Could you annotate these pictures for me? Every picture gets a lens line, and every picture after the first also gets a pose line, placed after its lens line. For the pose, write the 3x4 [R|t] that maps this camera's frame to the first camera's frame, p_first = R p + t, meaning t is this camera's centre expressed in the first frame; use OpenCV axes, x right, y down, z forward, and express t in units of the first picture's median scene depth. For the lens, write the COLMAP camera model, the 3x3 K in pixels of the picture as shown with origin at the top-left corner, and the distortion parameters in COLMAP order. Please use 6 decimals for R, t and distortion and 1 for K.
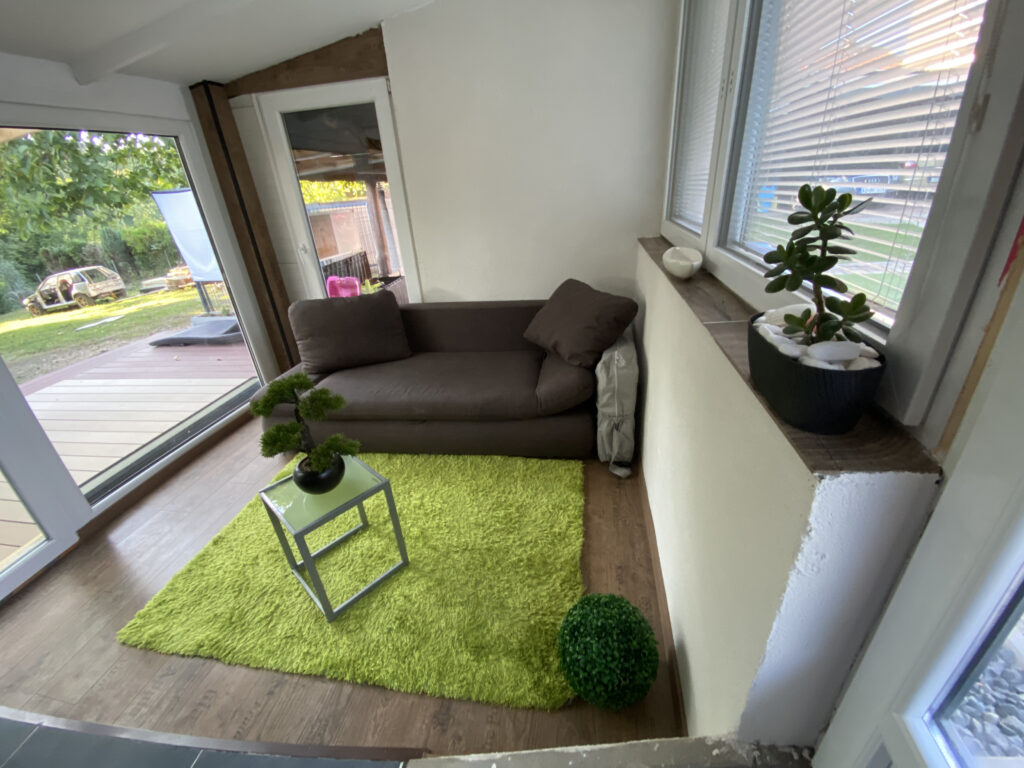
lens RADIAL K [[420.7, 0, 503.9], [0, 420.7, 382.1], [0, 0, 1]] dist [-0.004094, -0.009768]
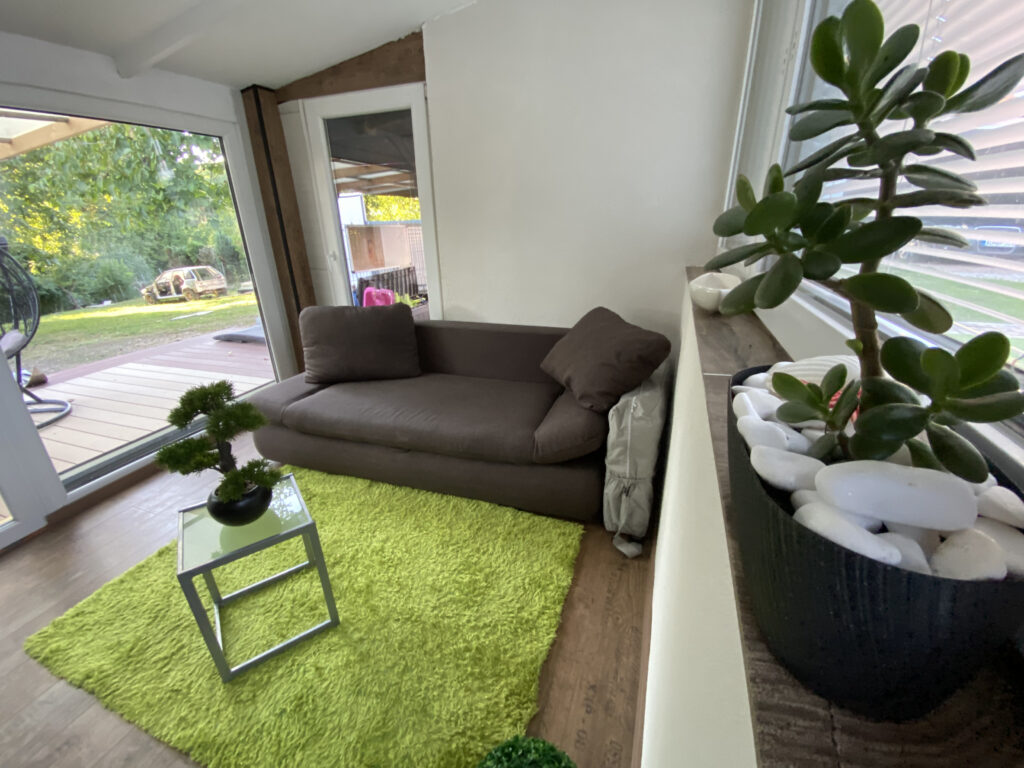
lens RADIAL K [[420.7, 0, 504.2], [0, 420.7, 380.7], [0, 0, 1]] dist [-0.004094, -0.009768]
pose [[0.982729, 0.109679, -0.149045, 0.137933], [-0.119295, 0.991212, -0.057161, -0.029101], [0.141466, 0.073954, 0.987177, 0.164096]]
